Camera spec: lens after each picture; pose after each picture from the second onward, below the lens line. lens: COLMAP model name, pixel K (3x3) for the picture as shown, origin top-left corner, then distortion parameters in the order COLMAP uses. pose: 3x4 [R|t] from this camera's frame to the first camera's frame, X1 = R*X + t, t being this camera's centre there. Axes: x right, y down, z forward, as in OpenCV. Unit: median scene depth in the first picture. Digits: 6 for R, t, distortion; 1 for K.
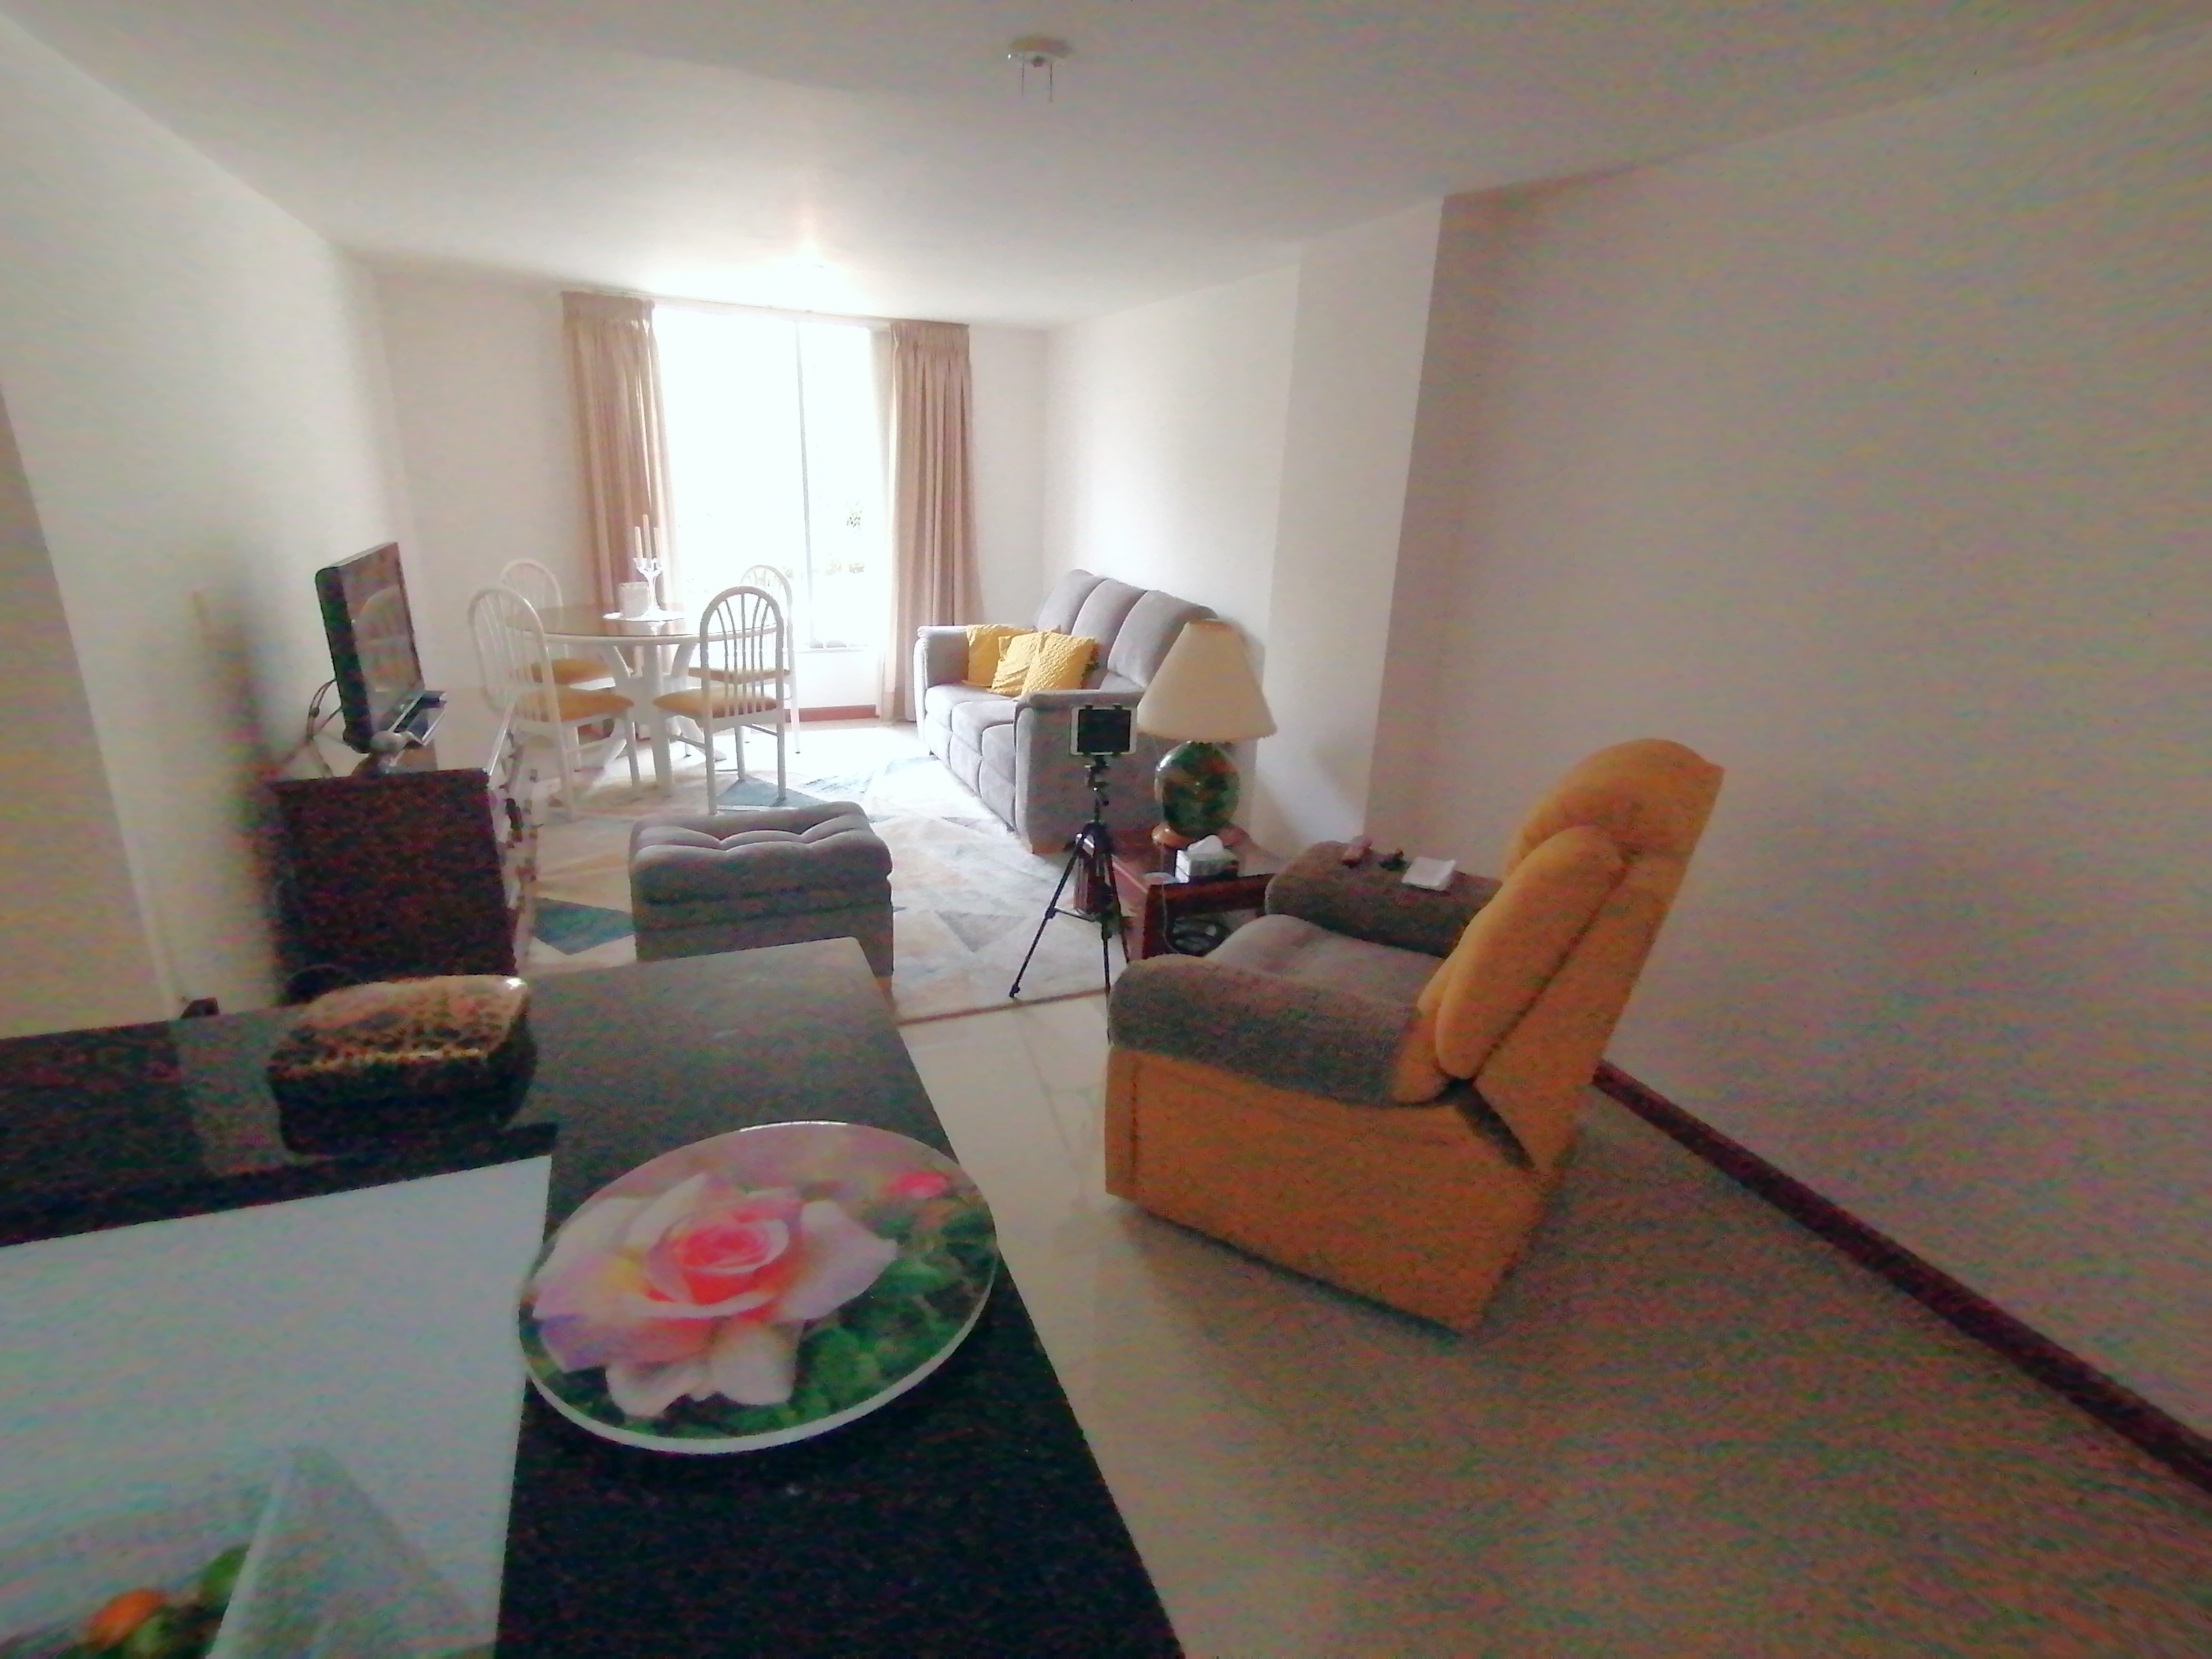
lens RADIAL K [[1105.0, 0, 1097.5], [0, 1105.0, 815.8], [0, 0, 1]] dist [0.028098, -0.022406]
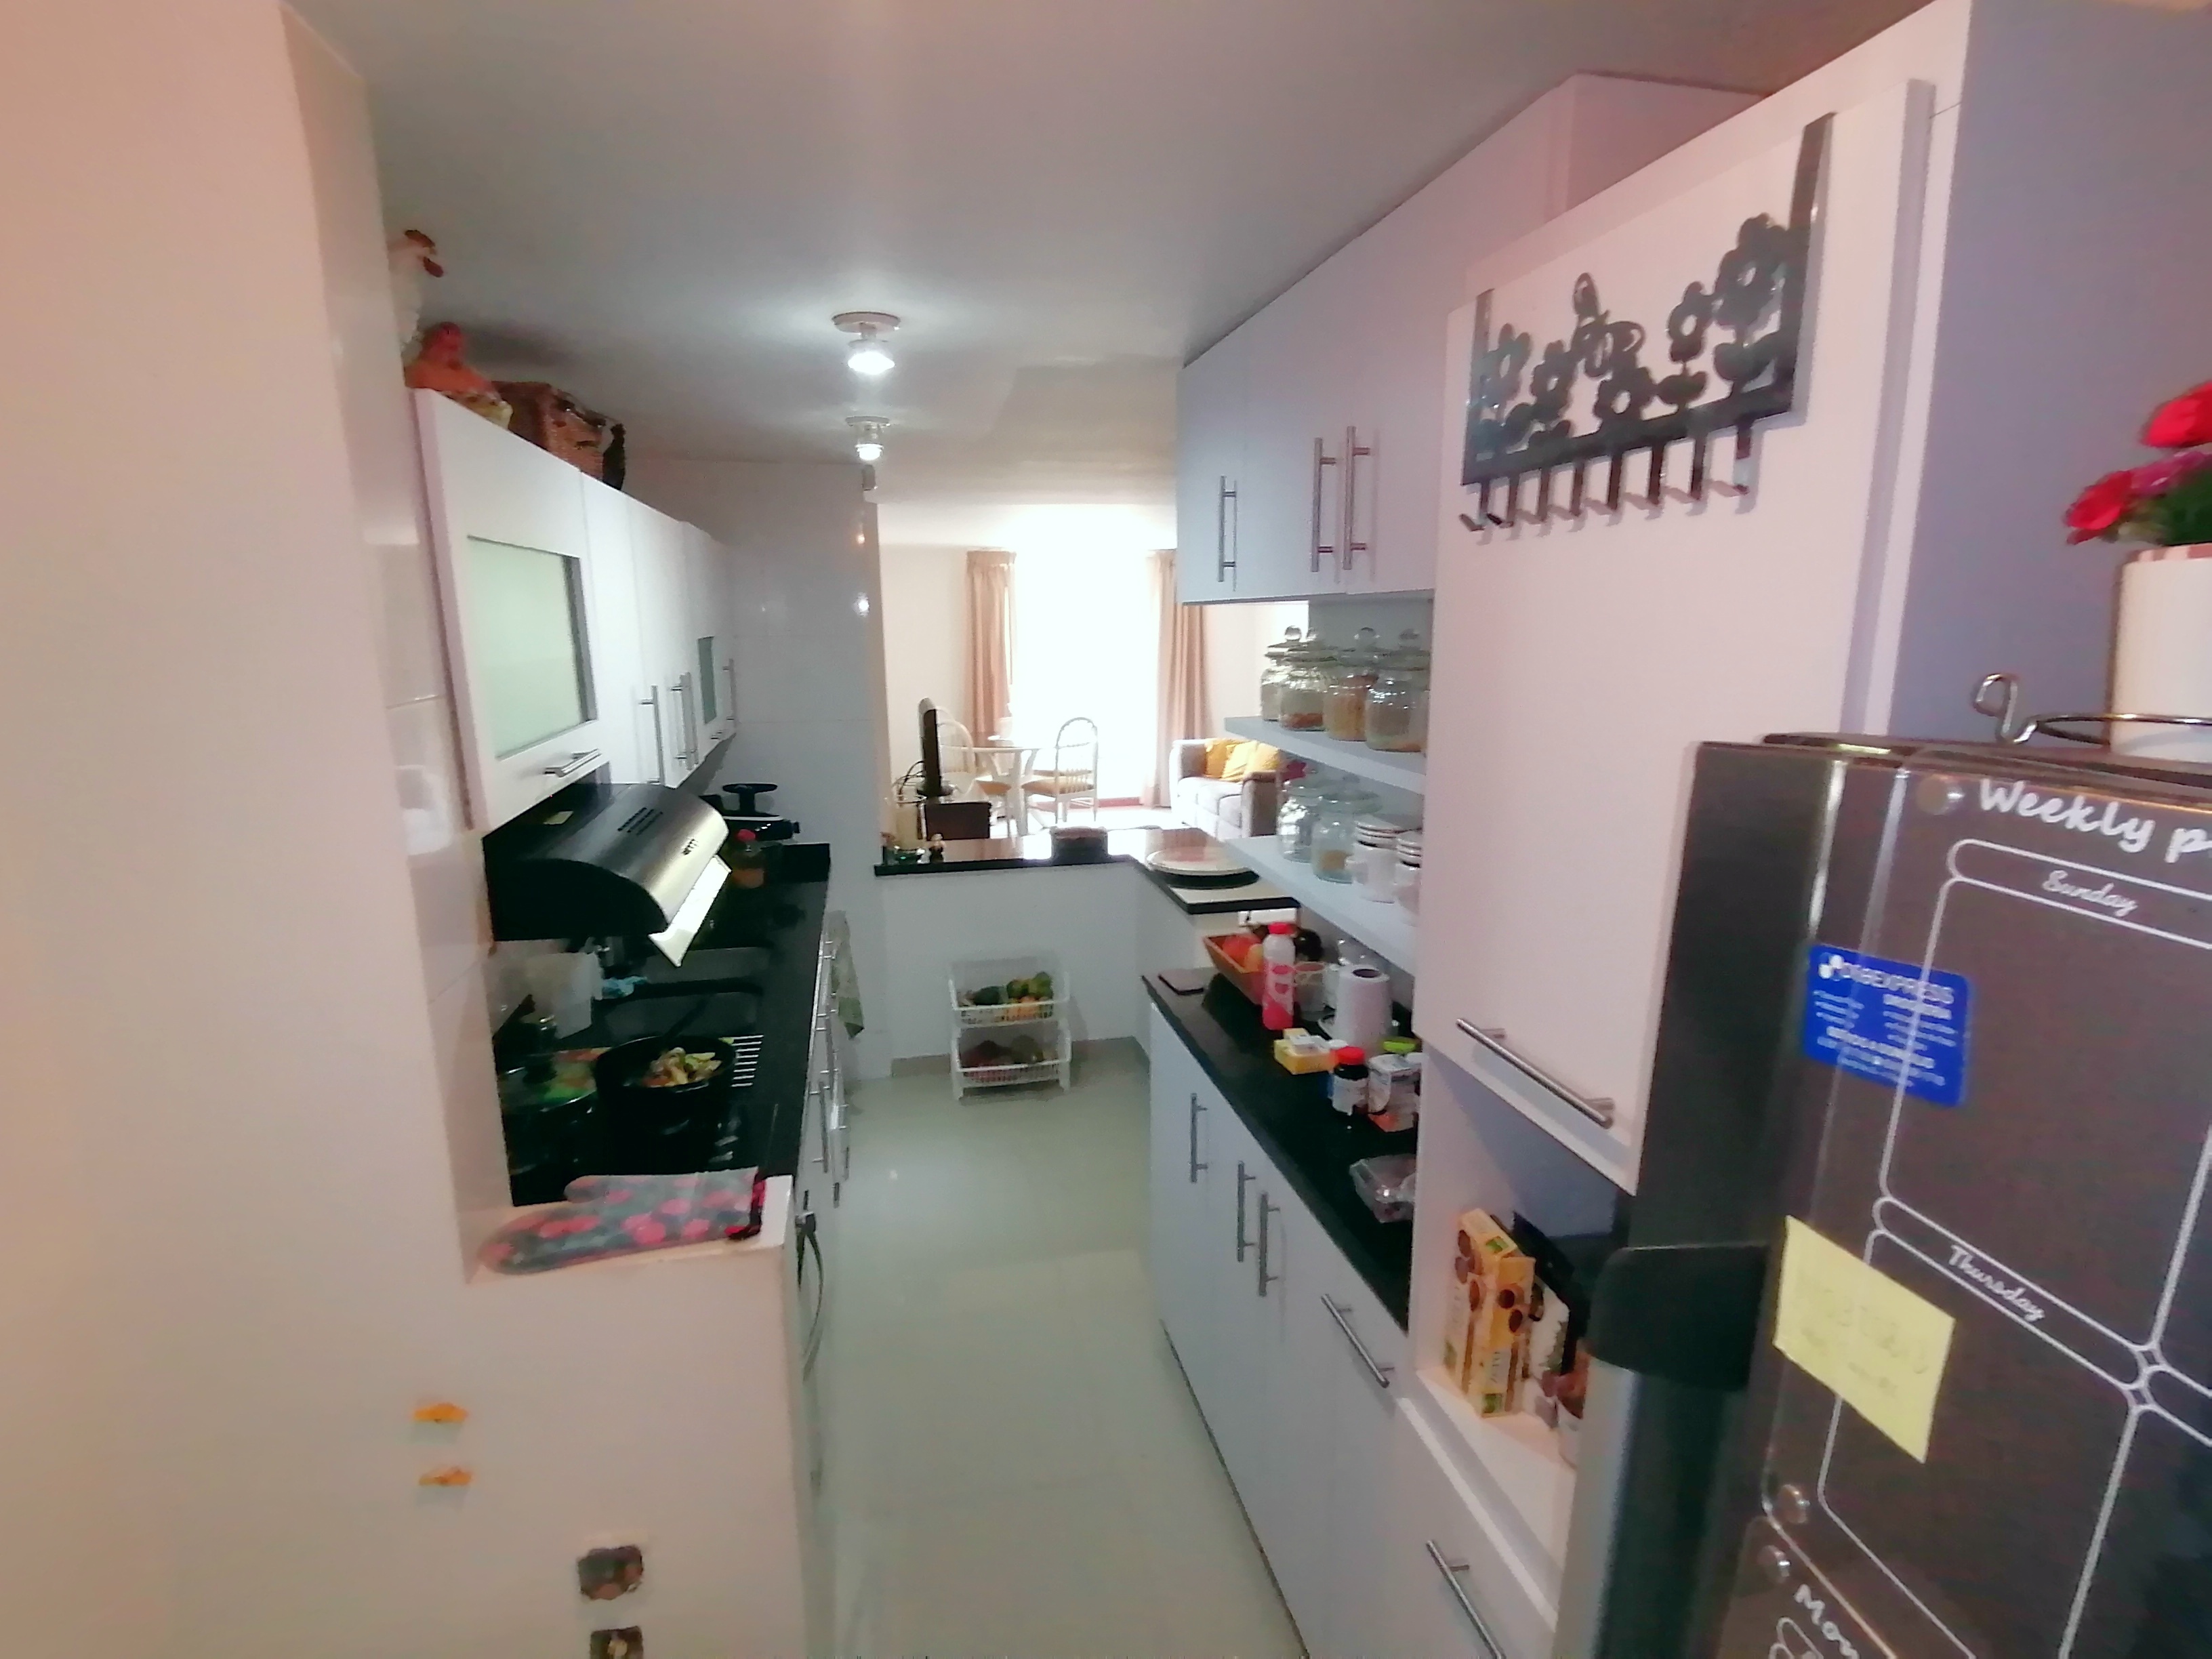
lens RADIAL K [[1105.0, 0, 1094.1], [0, 1105.0, 832.9], [0, 0, 1]] dist [0.028098, -0.022406]
pose [[0.983458, -0.010522, -0.180831, 0.006904], [-0.009324, 0.994048, -0.108546, 0.144797], [0.180897, 0.108437, 0.977506, -0.594230]]
